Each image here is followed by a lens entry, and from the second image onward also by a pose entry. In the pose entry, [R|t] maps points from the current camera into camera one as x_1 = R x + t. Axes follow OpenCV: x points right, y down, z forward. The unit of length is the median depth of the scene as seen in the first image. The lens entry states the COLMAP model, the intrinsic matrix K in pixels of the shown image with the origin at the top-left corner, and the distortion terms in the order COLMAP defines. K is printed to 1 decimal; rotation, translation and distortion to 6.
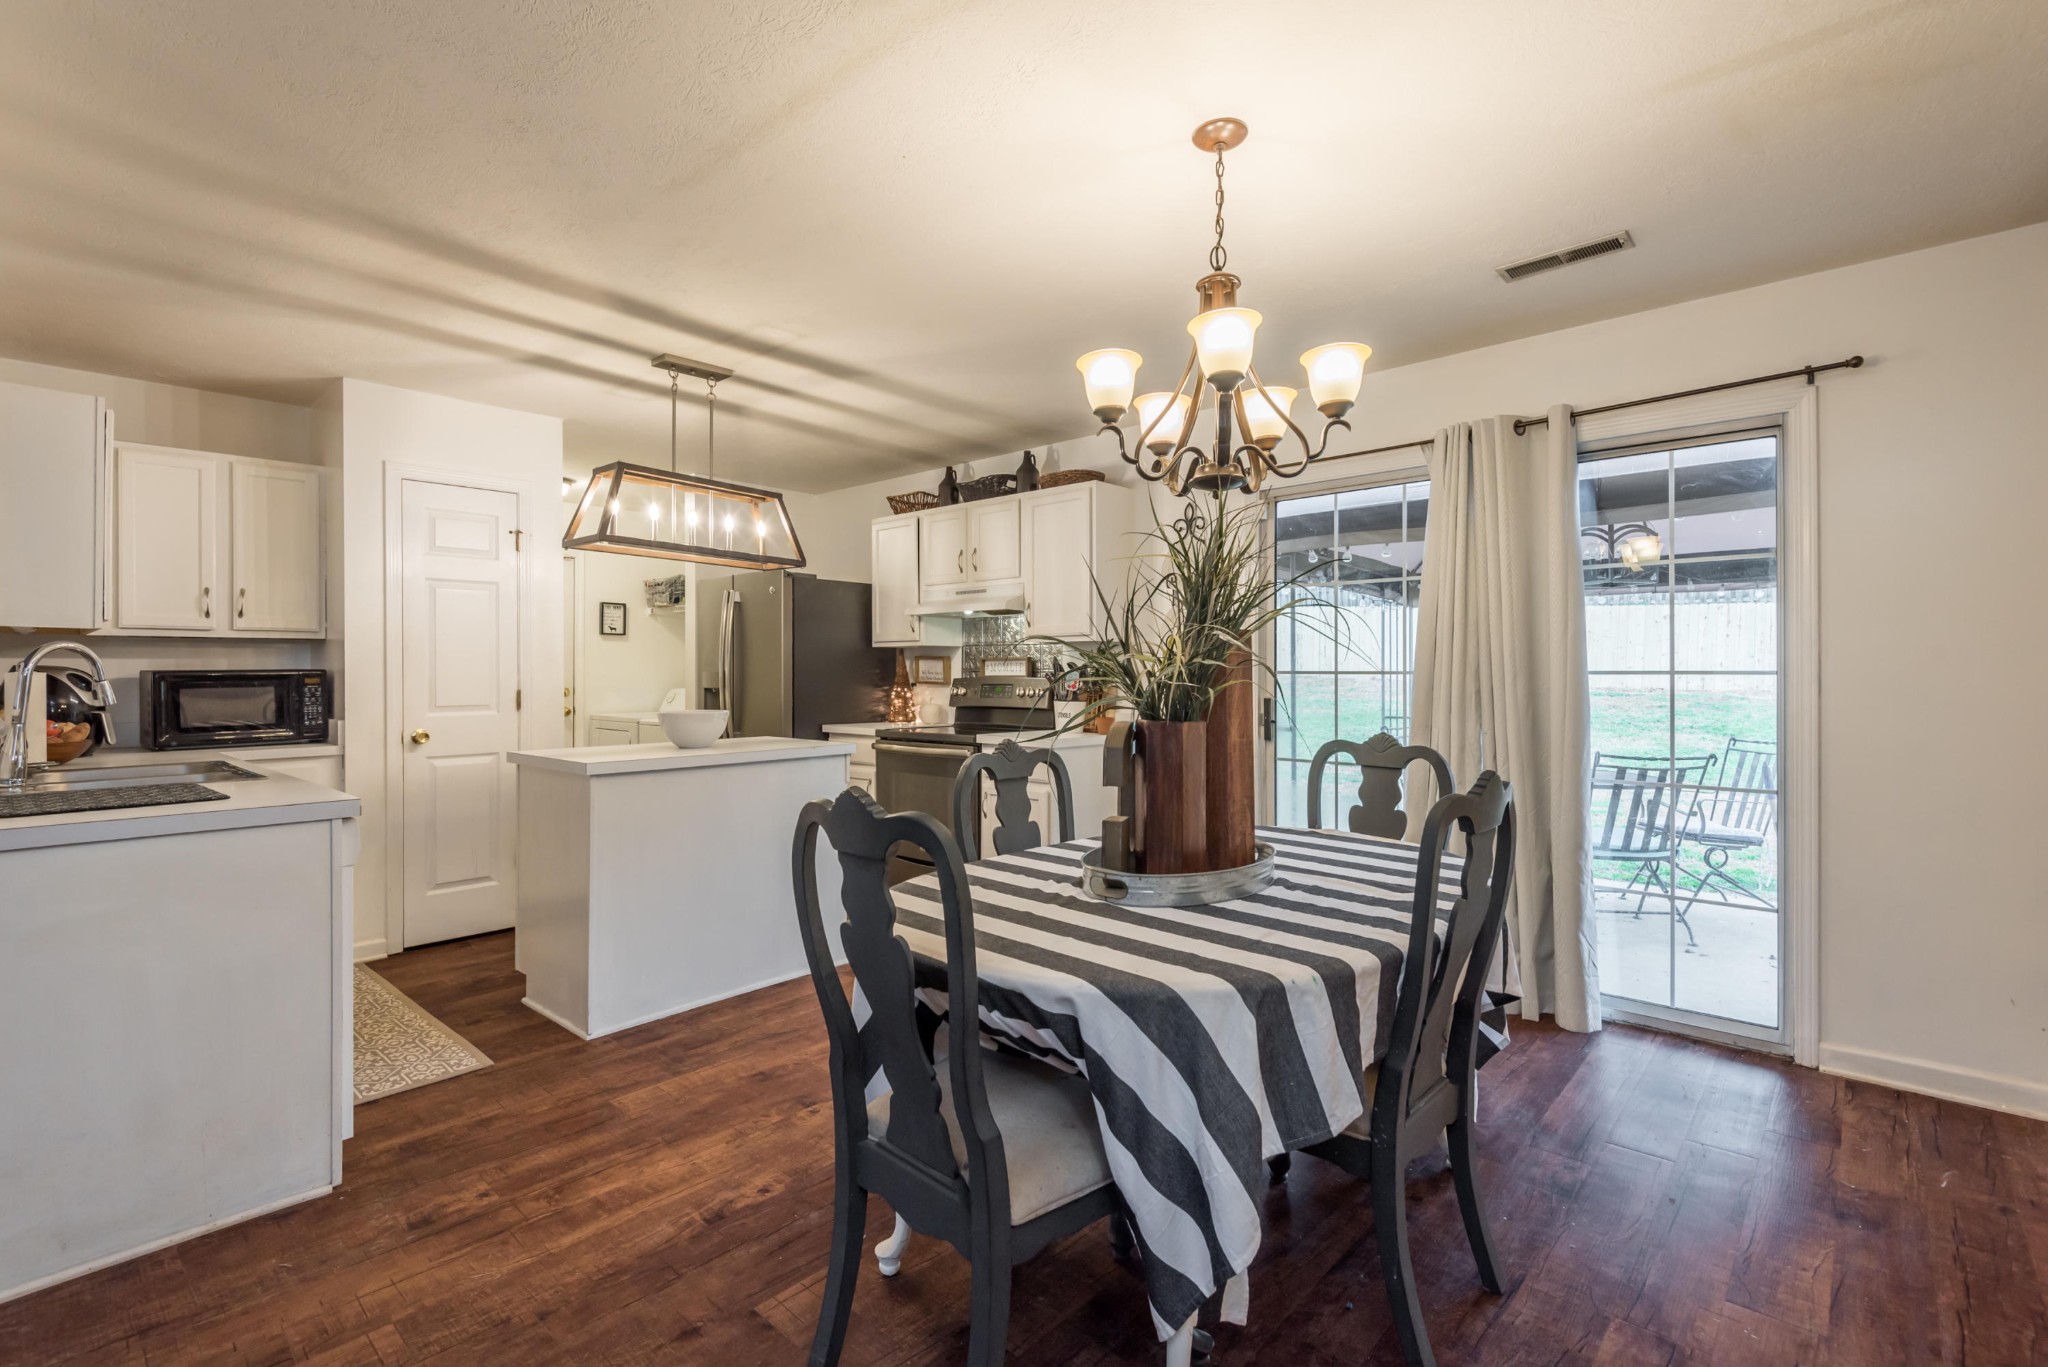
lens RADIAL K [[919.0, 0, 1015.3], [0, 919.0, 676.0], [0, 0, 1]] dist [-0.000872, 0.000359]
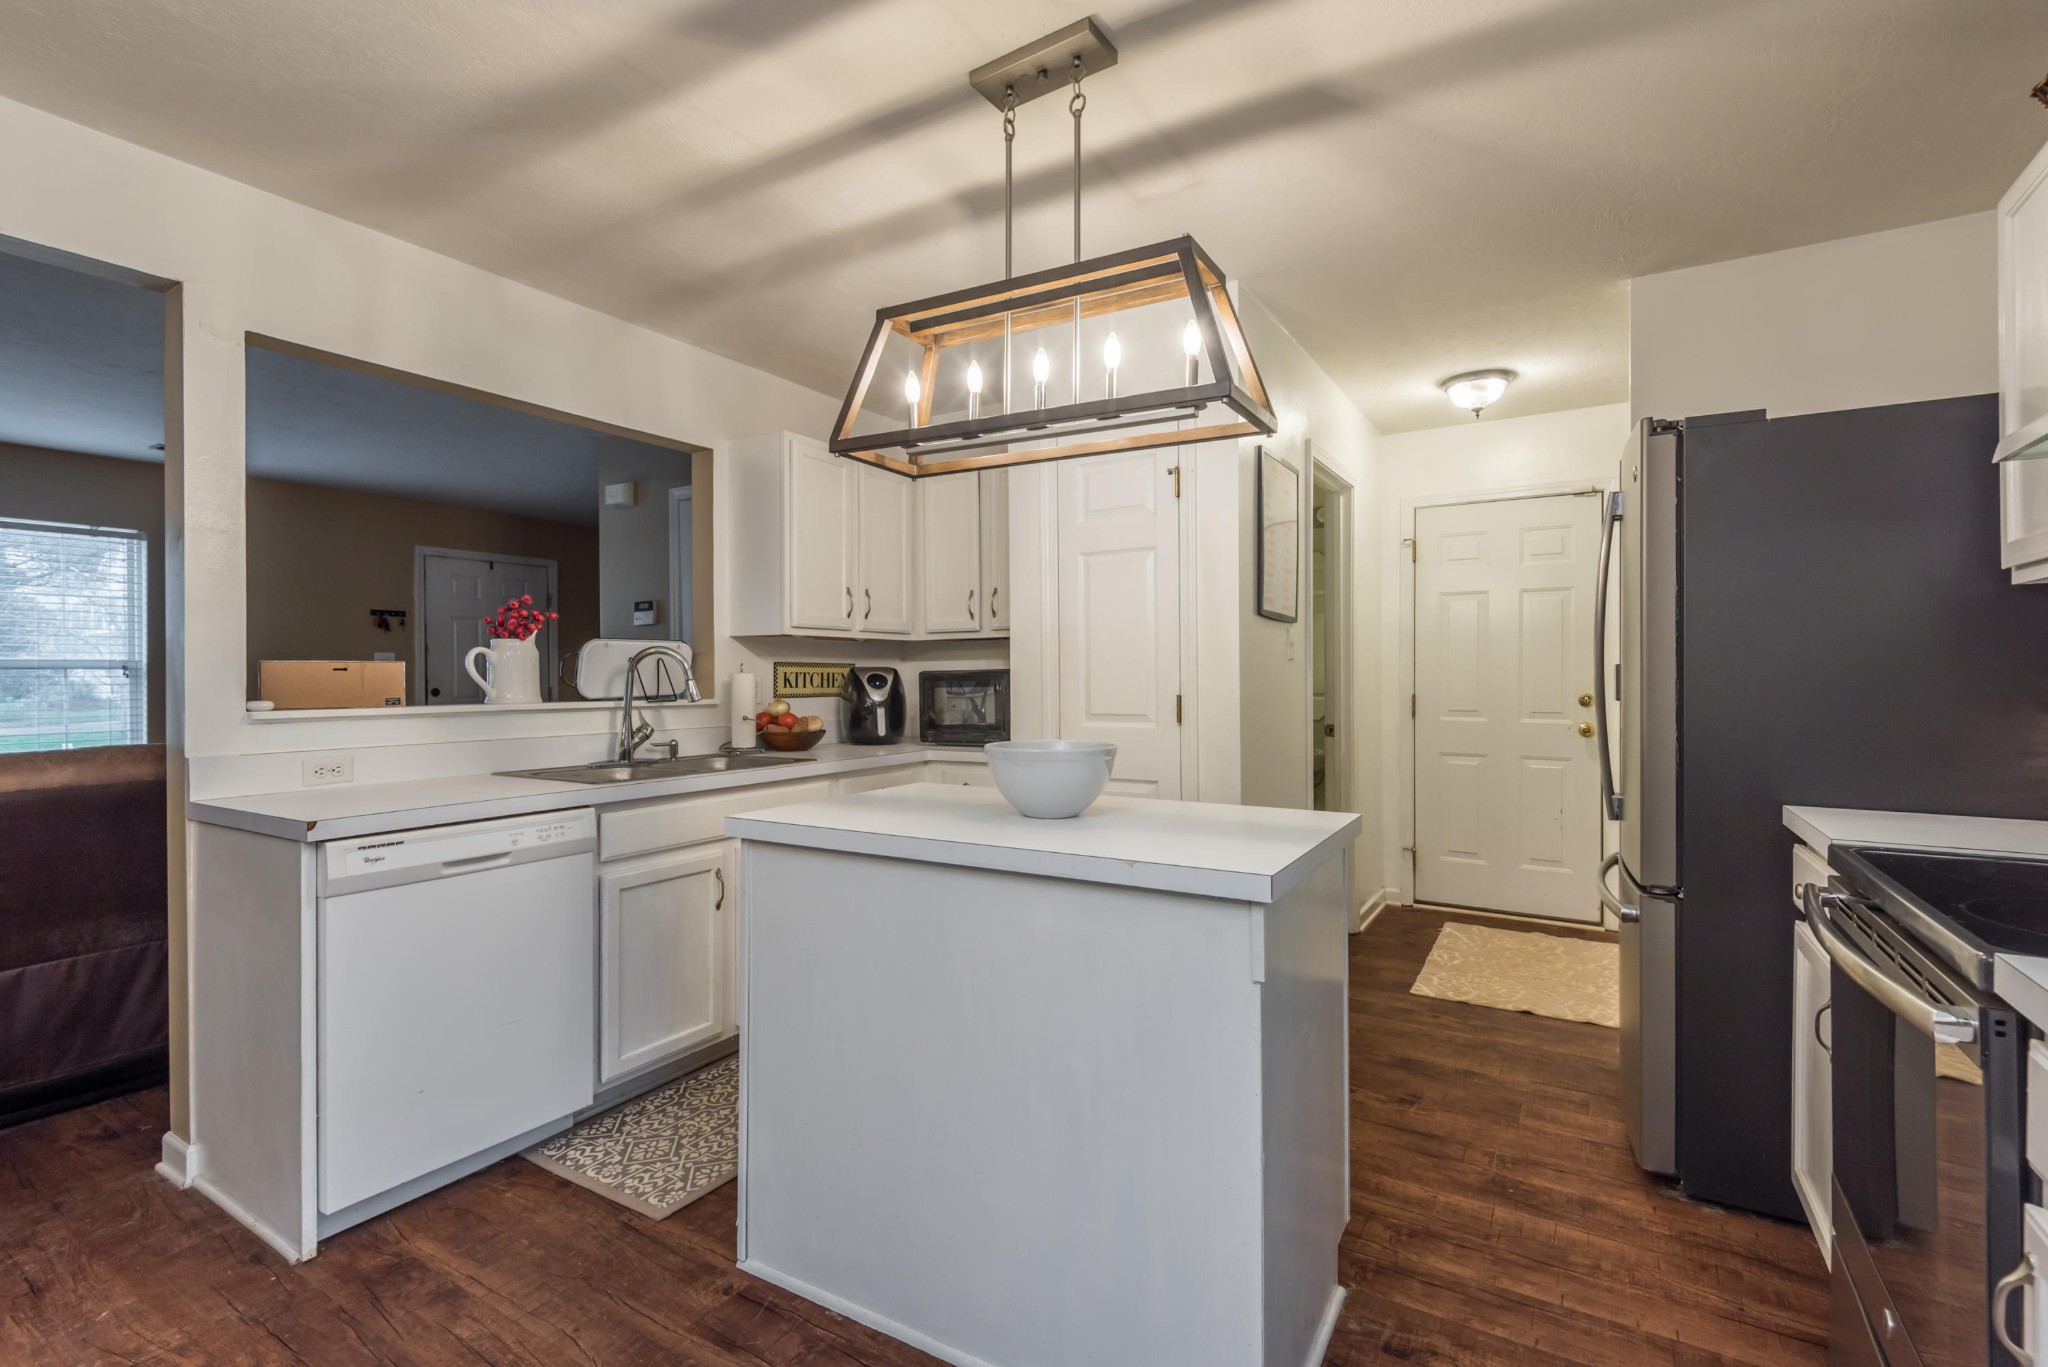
lens RADIAL K [[919.0, 0, 1018.7], [0, 919.0, 684.3], [0, 0, 1]] dist [-0.000872, 0.000359]
pose [[0.184363, 0.012036, -0.982784, 0.155050], [0.002979, 0.999914, 0.012804, -0.003698], [0.982854, -0.005288, 0.184312, 0.955214]]
